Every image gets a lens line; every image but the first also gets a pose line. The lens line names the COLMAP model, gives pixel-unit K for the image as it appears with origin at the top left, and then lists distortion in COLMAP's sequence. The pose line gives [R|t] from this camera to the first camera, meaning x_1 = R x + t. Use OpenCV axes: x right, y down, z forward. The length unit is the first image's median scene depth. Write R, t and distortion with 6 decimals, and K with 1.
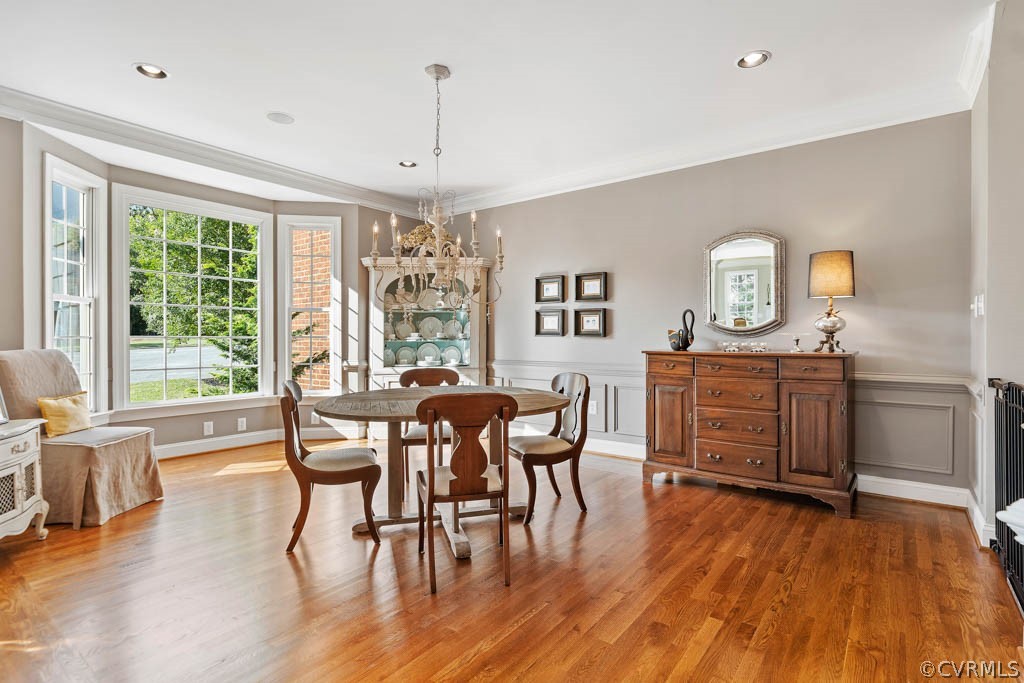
lens RADIAL K [[513.5, 0, 513.4], [0, 513.5, 340.6], [0, 0, 1]] dist [0.001285, 0.000688]
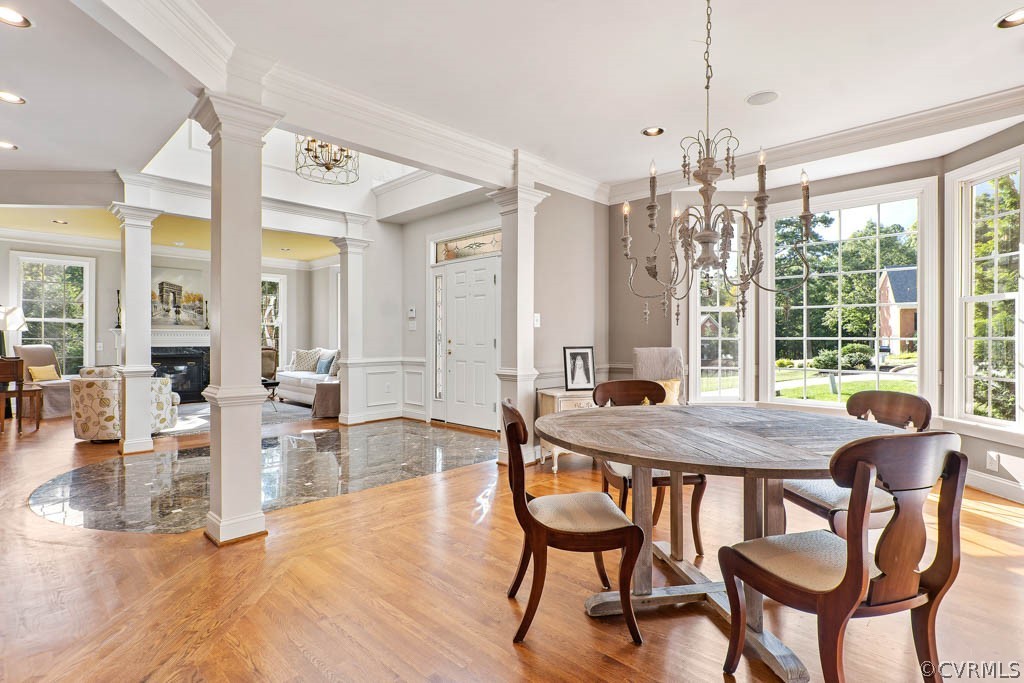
lens RADIAL K [[513.5, 0, 513.4], [0, 513.5, 340.6], [0, 0, 1]] dist [0.001285, 0.000688]
pose [[-0.131181, 0.001499, -0.991357, 0.449562], [-0.004510, 0.999988, 0.002109, -0.003497], [0.991348, 0.004748, -0.131173, 0.605018]]
